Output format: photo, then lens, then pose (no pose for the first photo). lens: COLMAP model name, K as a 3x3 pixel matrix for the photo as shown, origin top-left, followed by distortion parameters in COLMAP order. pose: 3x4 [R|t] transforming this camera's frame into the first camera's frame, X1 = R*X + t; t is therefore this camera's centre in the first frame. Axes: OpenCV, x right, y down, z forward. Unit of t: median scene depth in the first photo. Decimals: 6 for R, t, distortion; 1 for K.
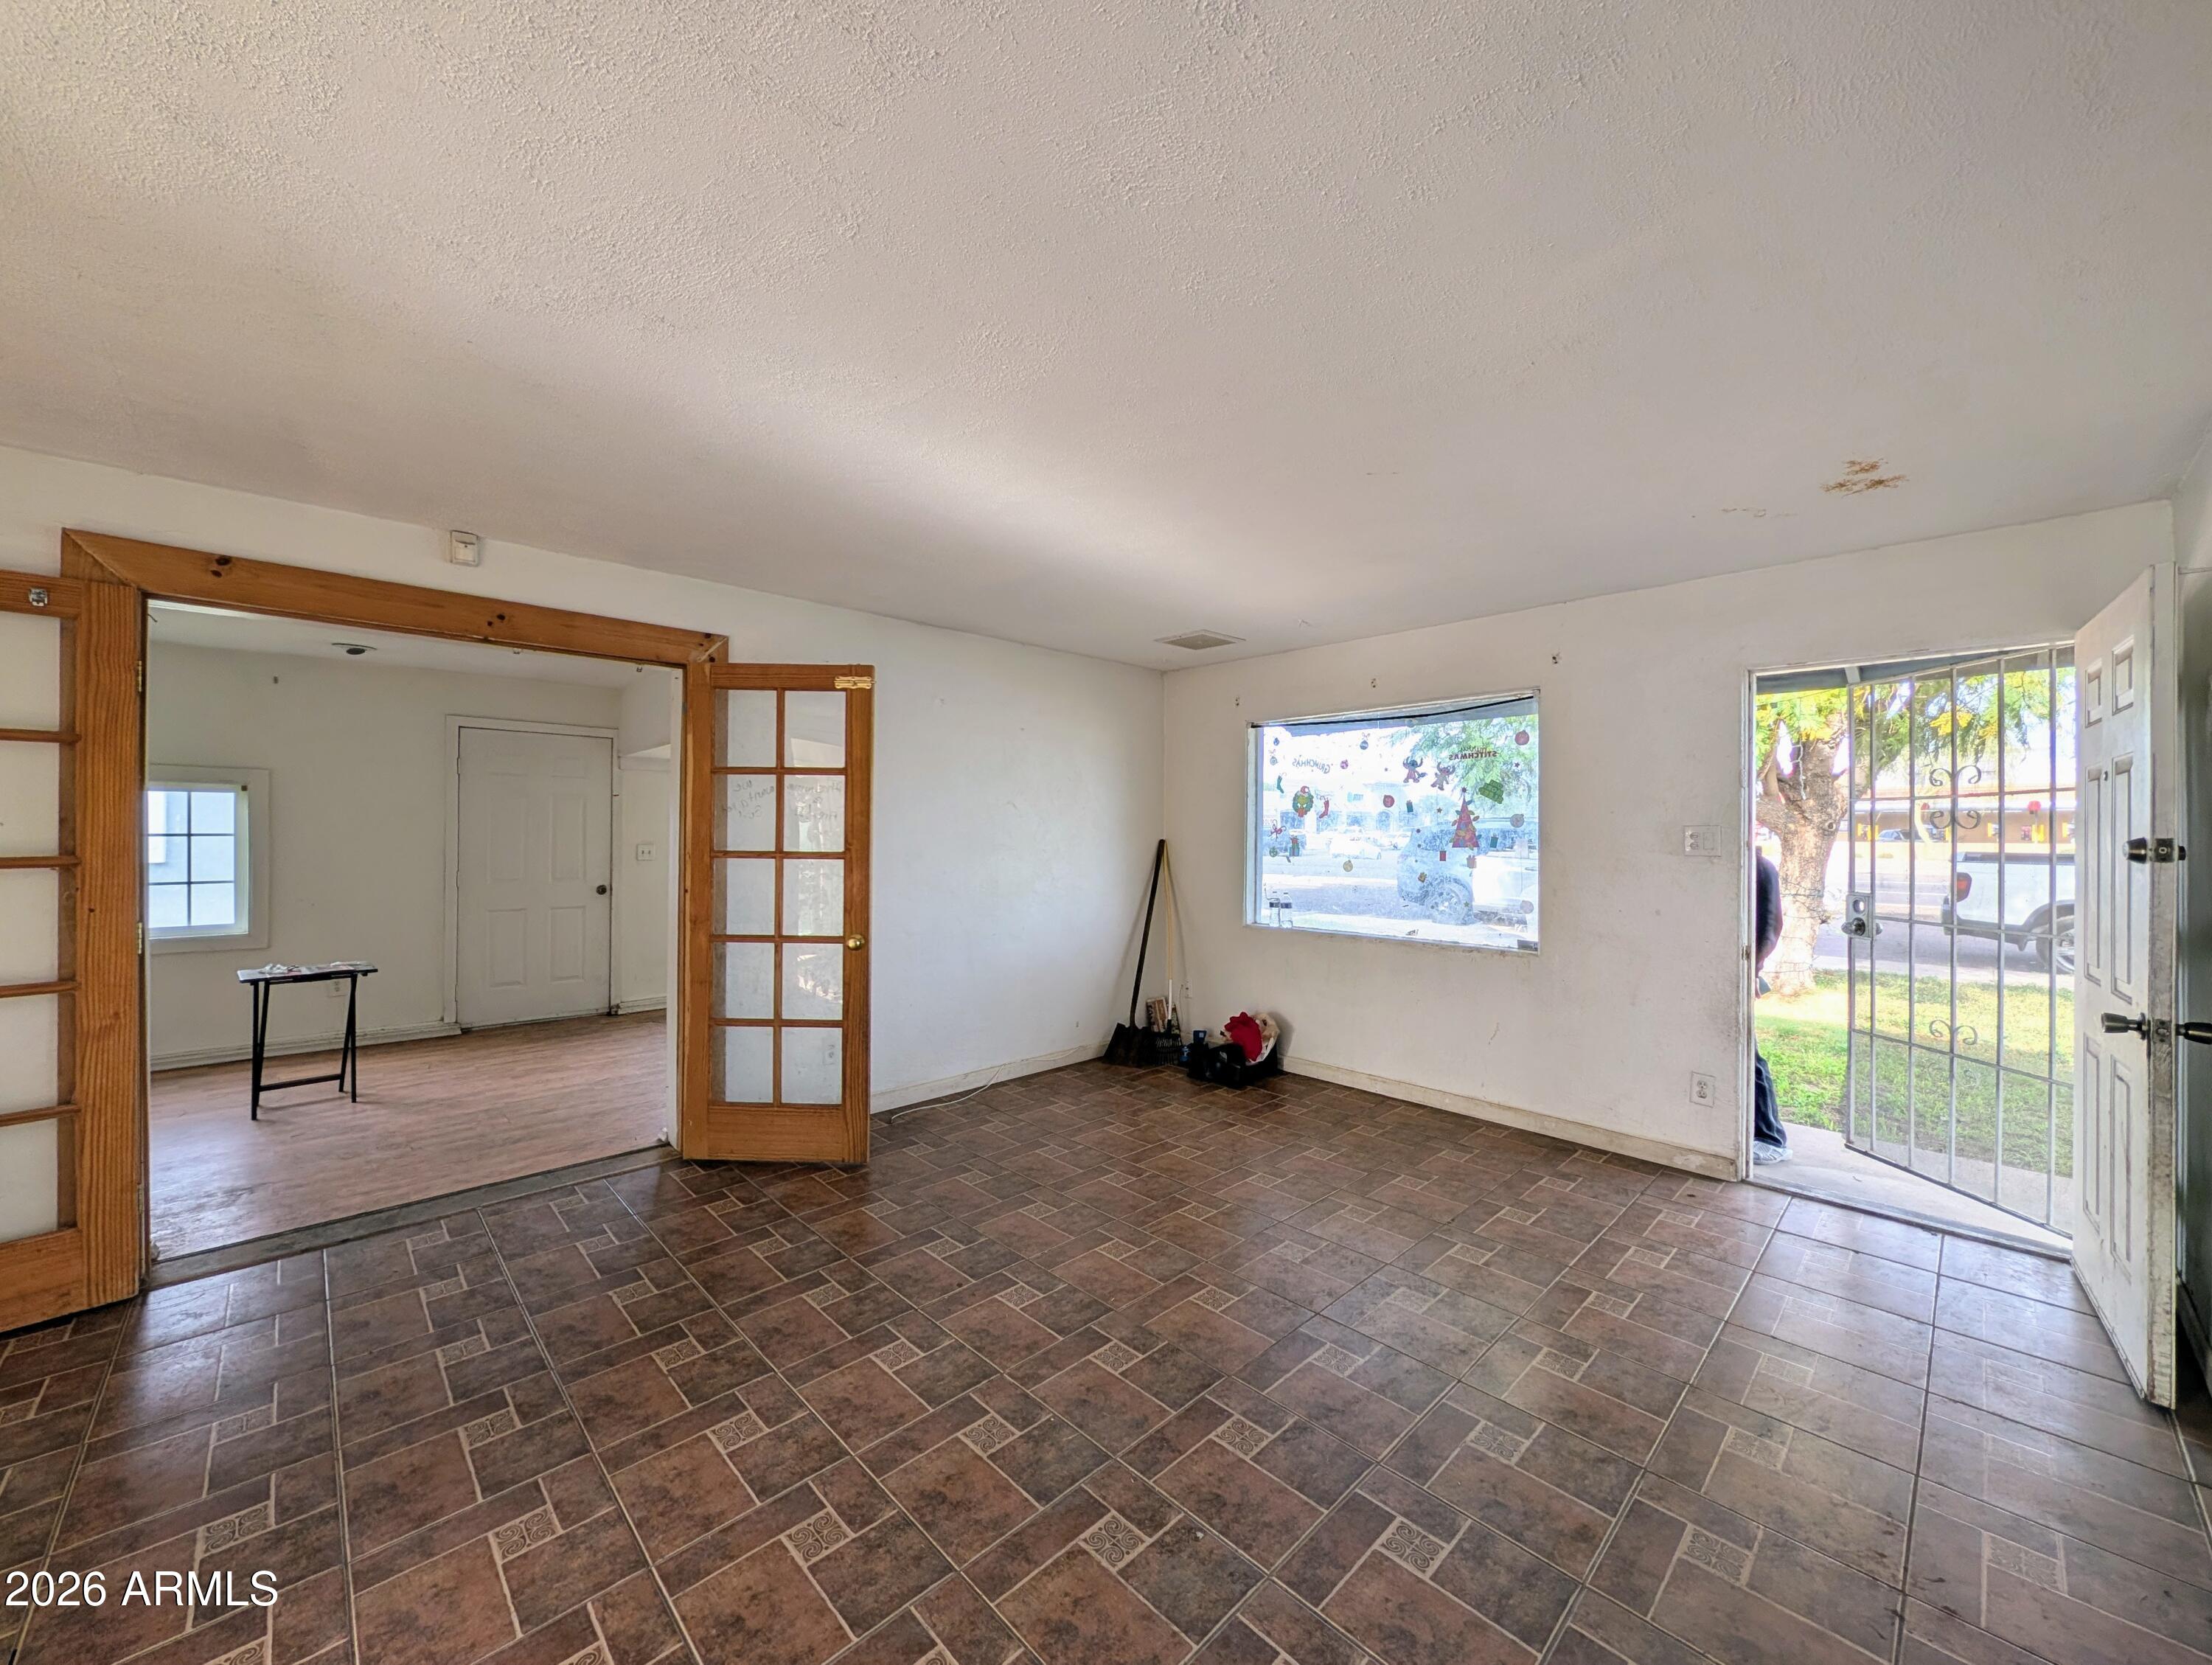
lens RADIAL K [[847.9, 0, 1105.4], [0, 847.9, 836.2], [0, 0, 1]] dist [-0.002208, 0.000412]
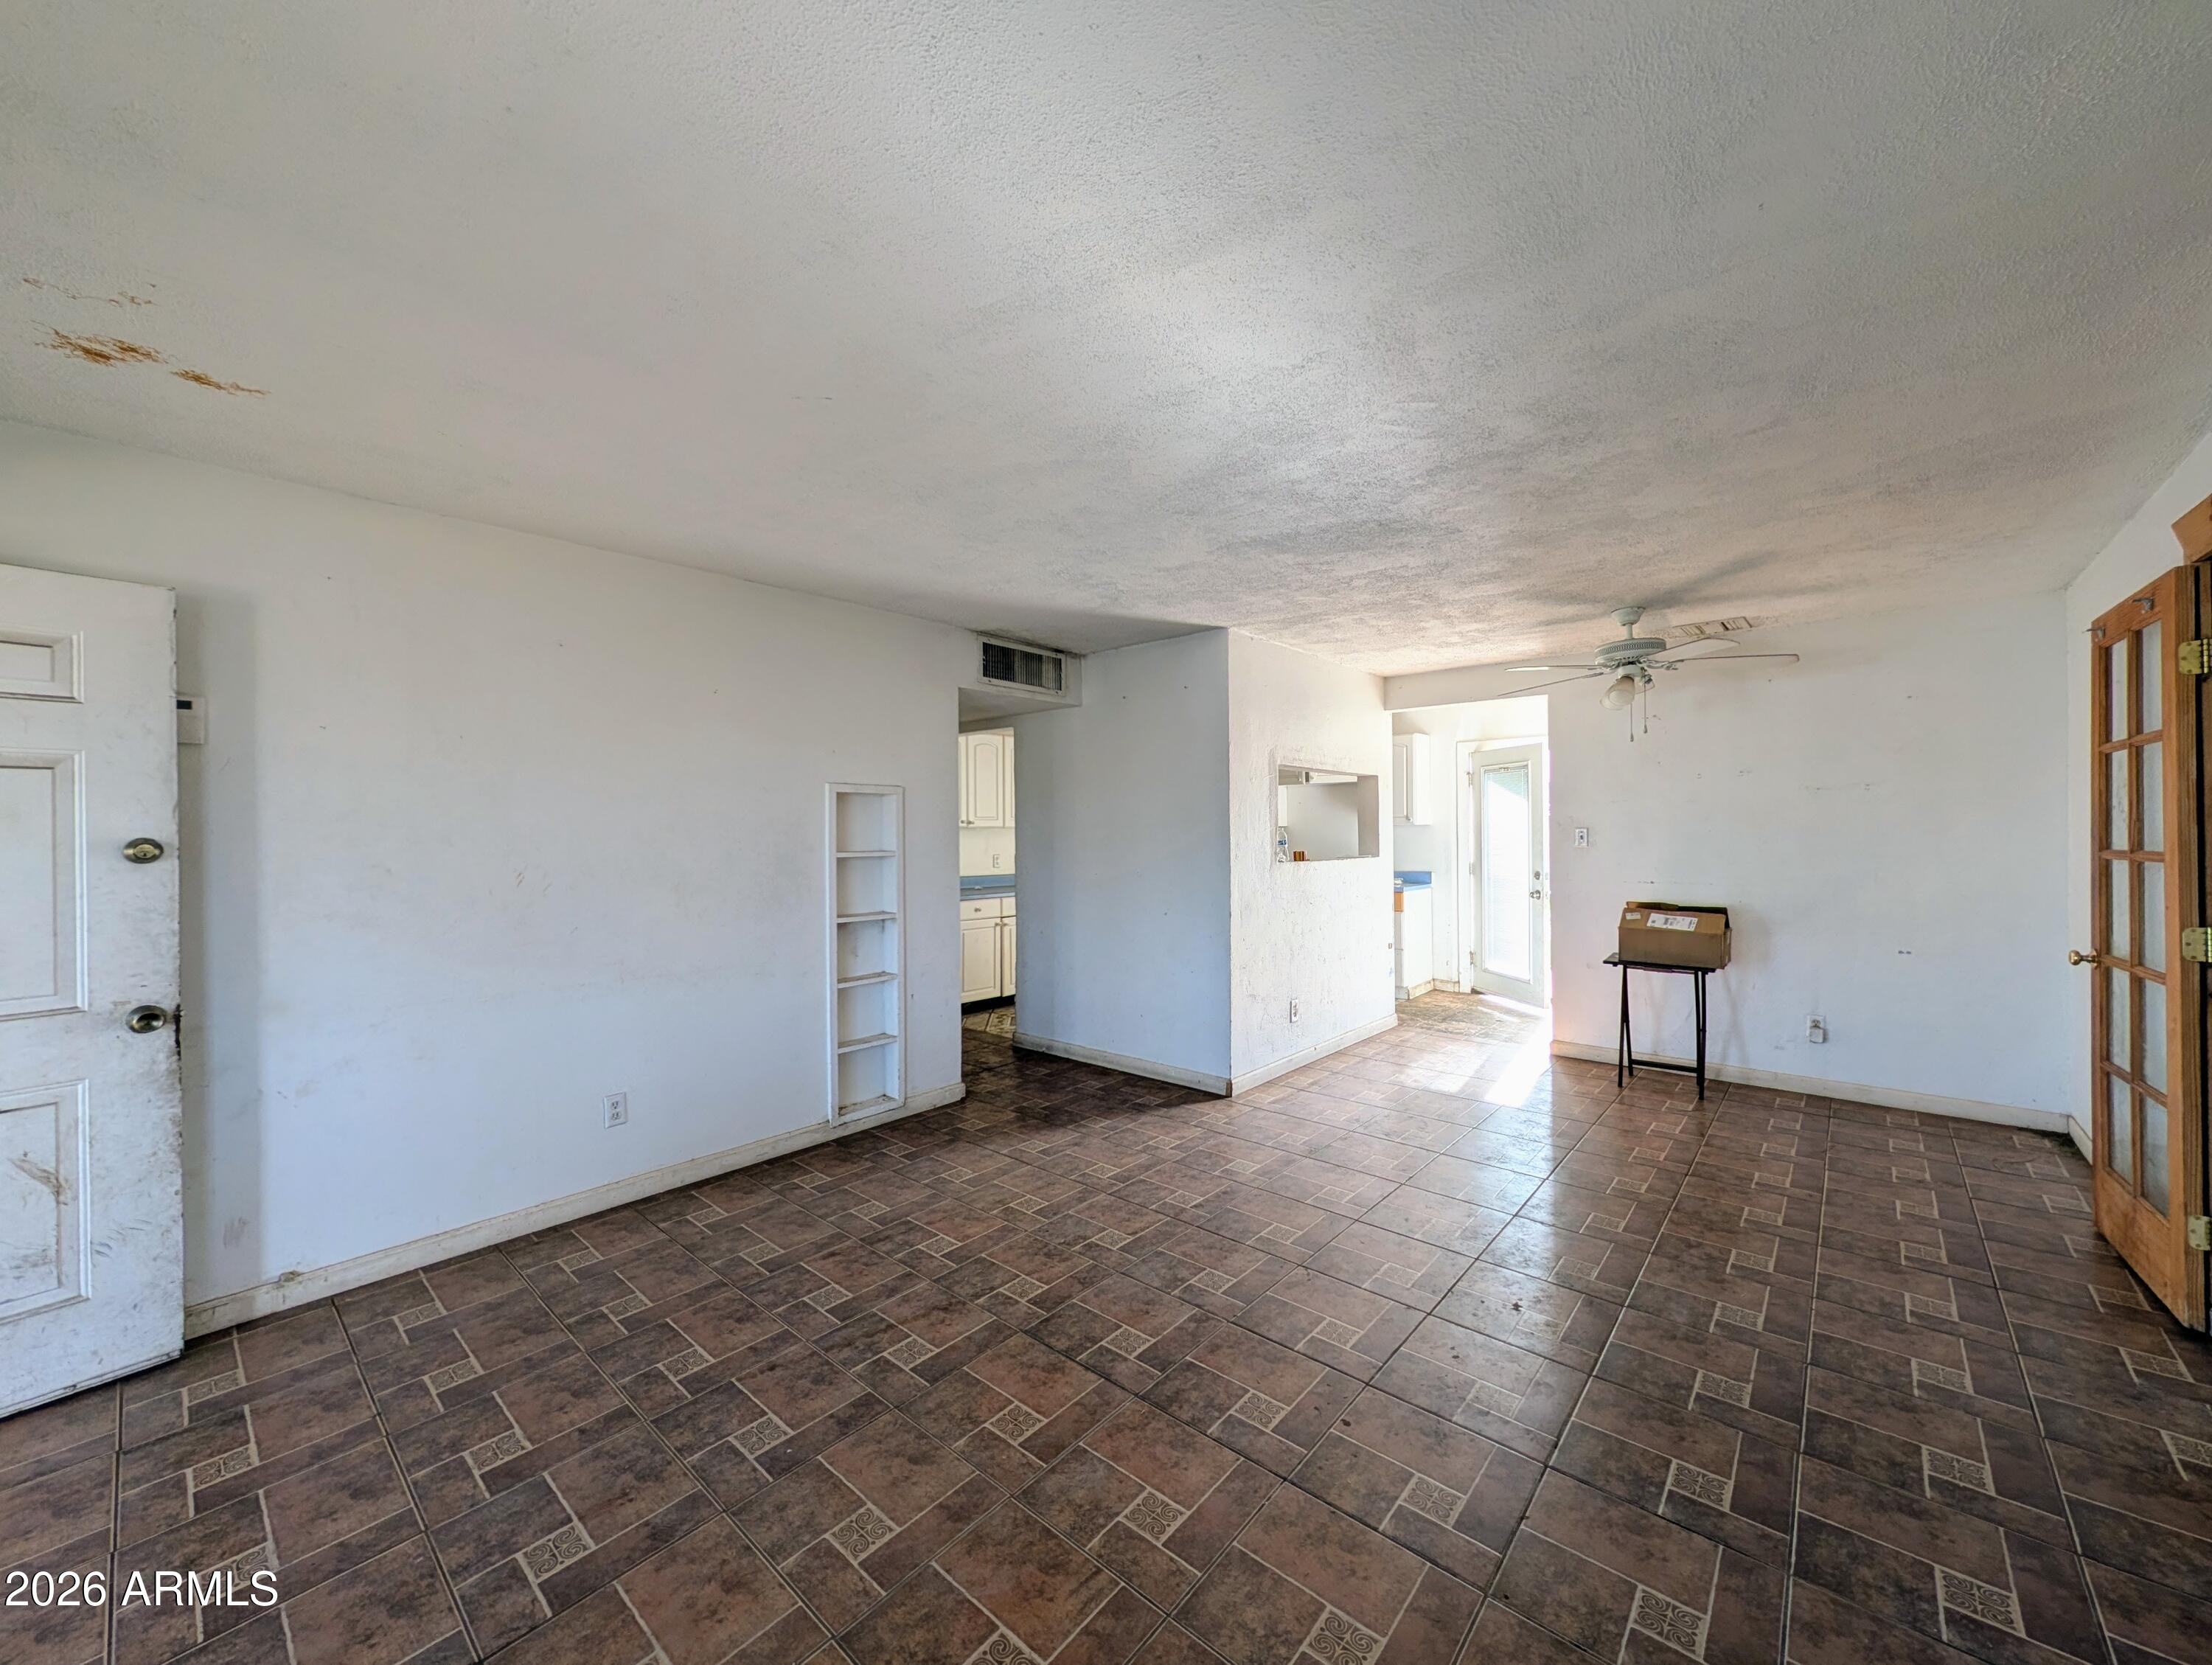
lens RADIAL K [[847.9, 0, 1107.8], [0, 847.9, 834.2], [0, 0, 1]] dist [-0.002208, 0.000412]
pose [[-0.996539, 0.006320, -0.082890, 0.111089], [0.006446, 0.999978, -0.001260, 0.004803], [0.082880, -0.001790, -0.996558, 1.907954]]
